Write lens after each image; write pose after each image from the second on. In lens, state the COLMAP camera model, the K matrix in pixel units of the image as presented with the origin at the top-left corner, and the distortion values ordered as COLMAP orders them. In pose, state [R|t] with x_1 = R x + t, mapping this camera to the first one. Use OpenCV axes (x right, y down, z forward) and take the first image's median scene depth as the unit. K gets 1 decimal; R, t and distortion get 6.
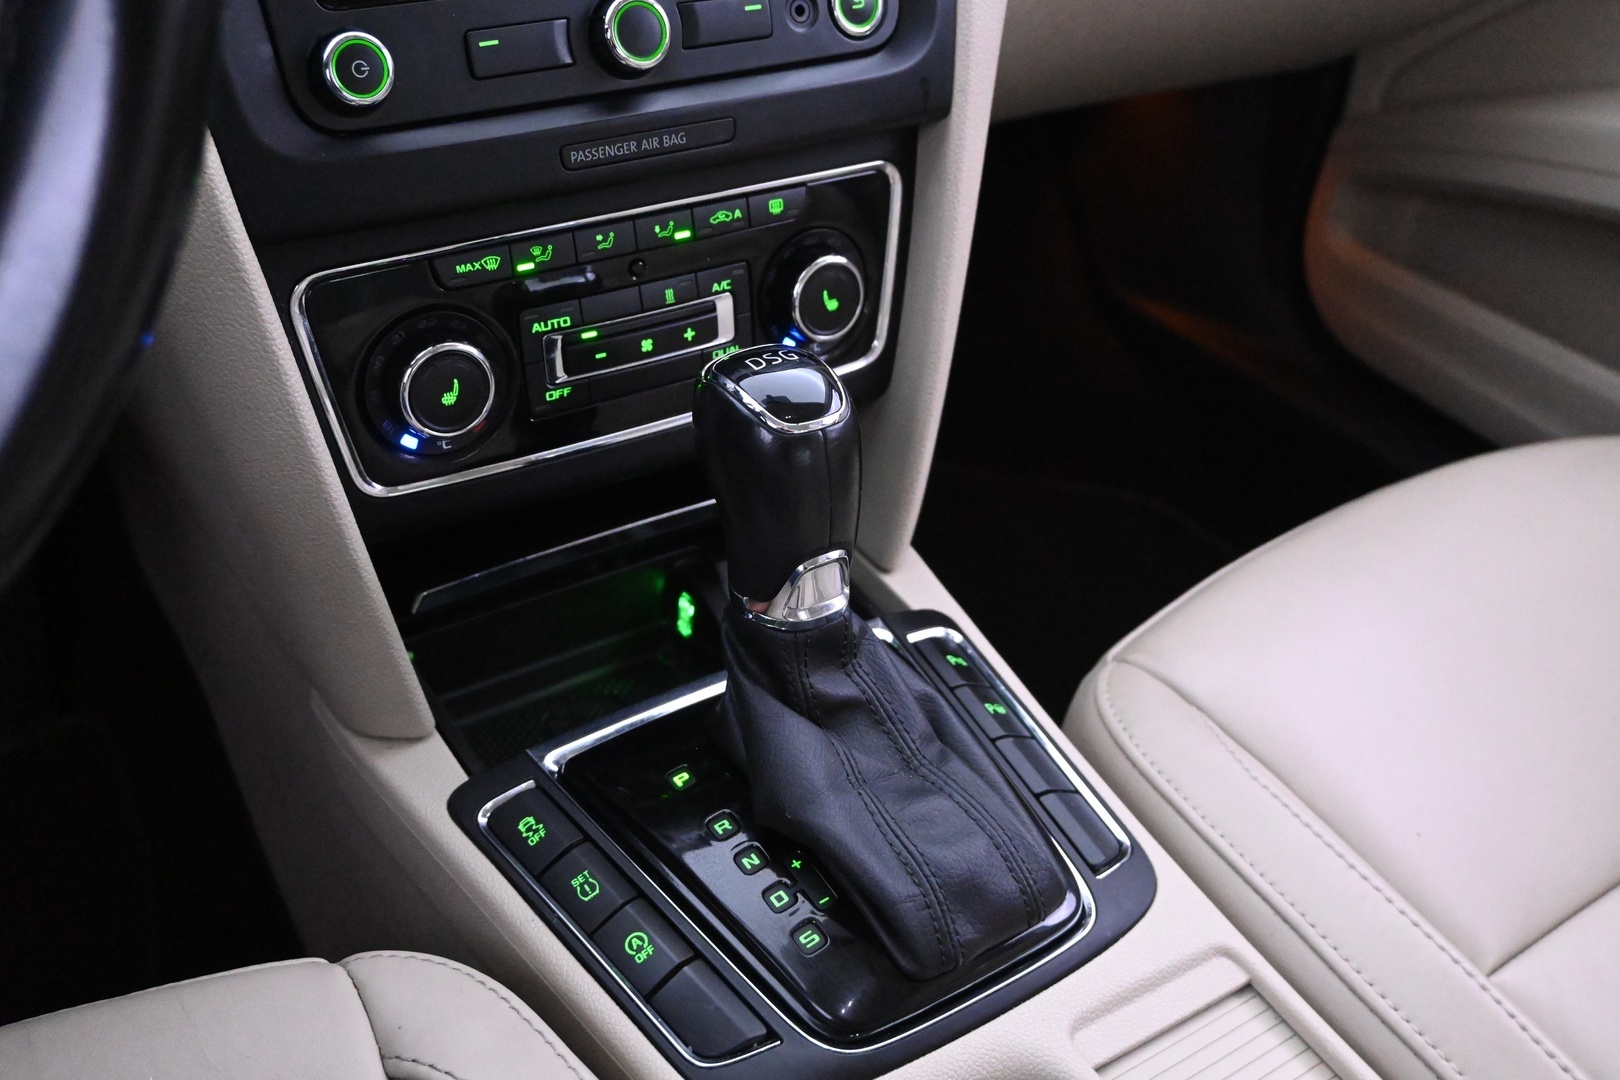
lens RADIAL K [[1573.4, 0, 810.0], [0, 1573.4, 540.0], [0, 0, 1]] dist [-0.009472, -0.008897]
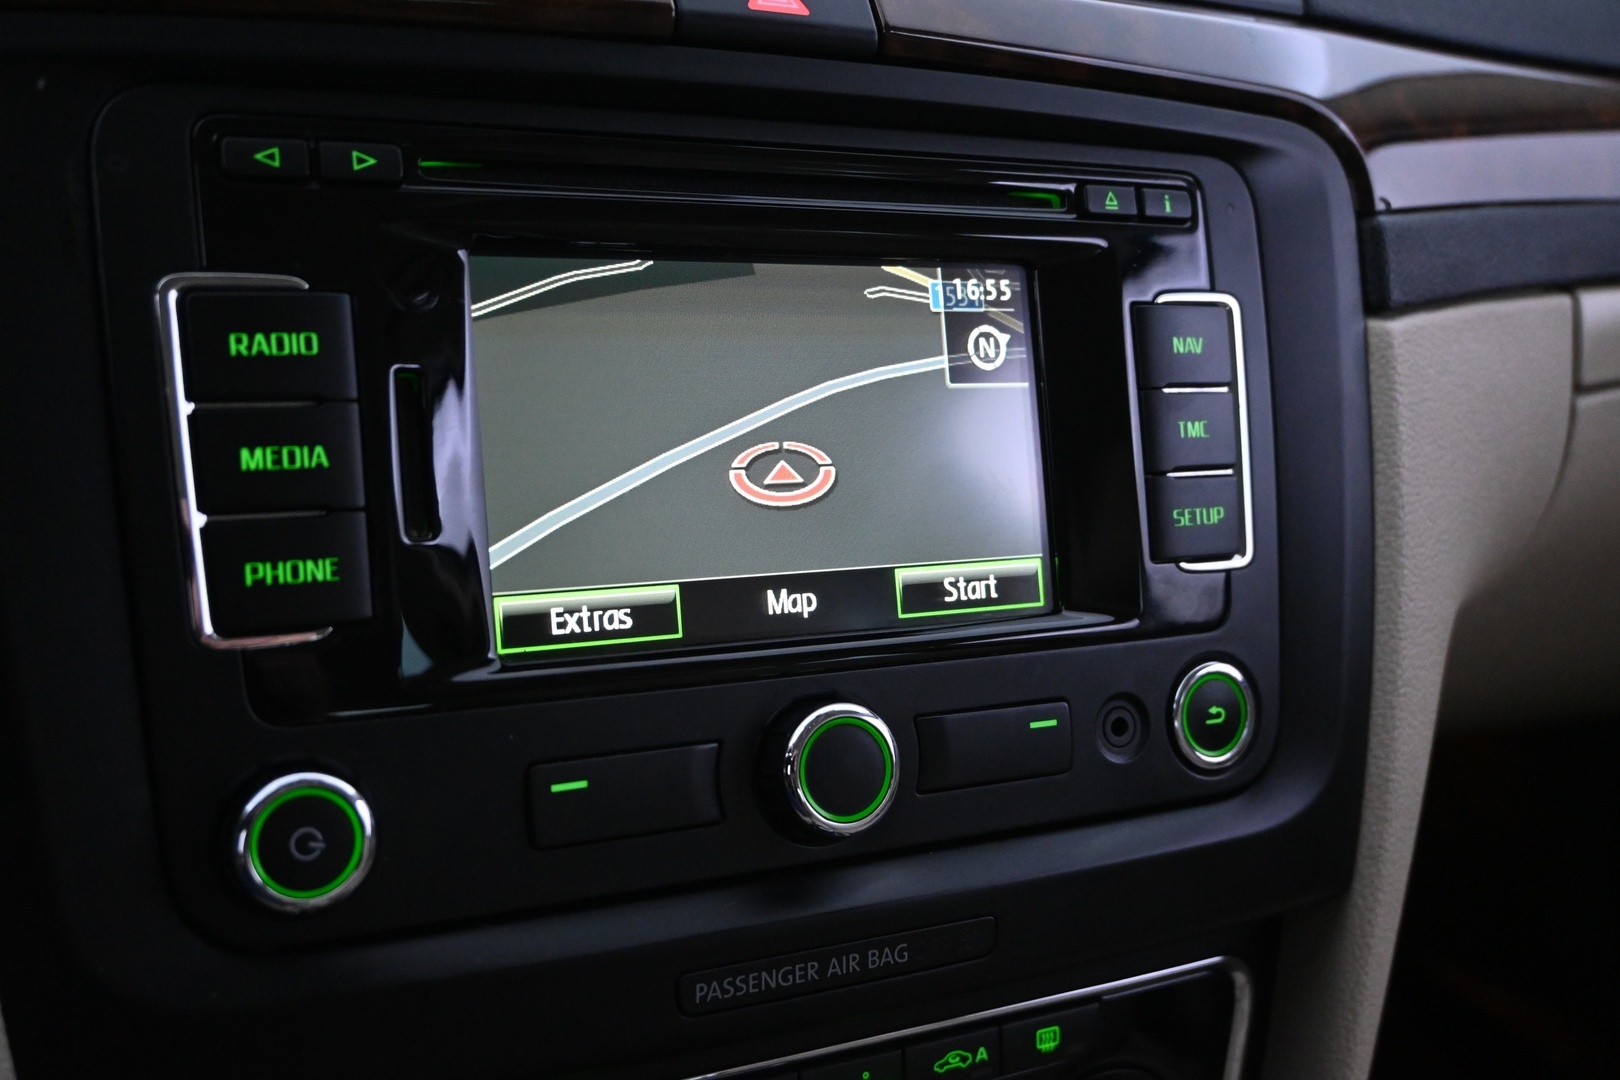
lens RADIAL K [[1573.4, 0, 810.0], [0, 1573.4, 540.0], [0, 0, 1]] dist [-0.009472, -0.008897]
pose [[0.990531, 0.074915, -0.115045, -0.060037], [-0.105691, 0.950941, -0.290759, -0.227281], [0.087618, 0.300165, 0.949855, 0.425075]]
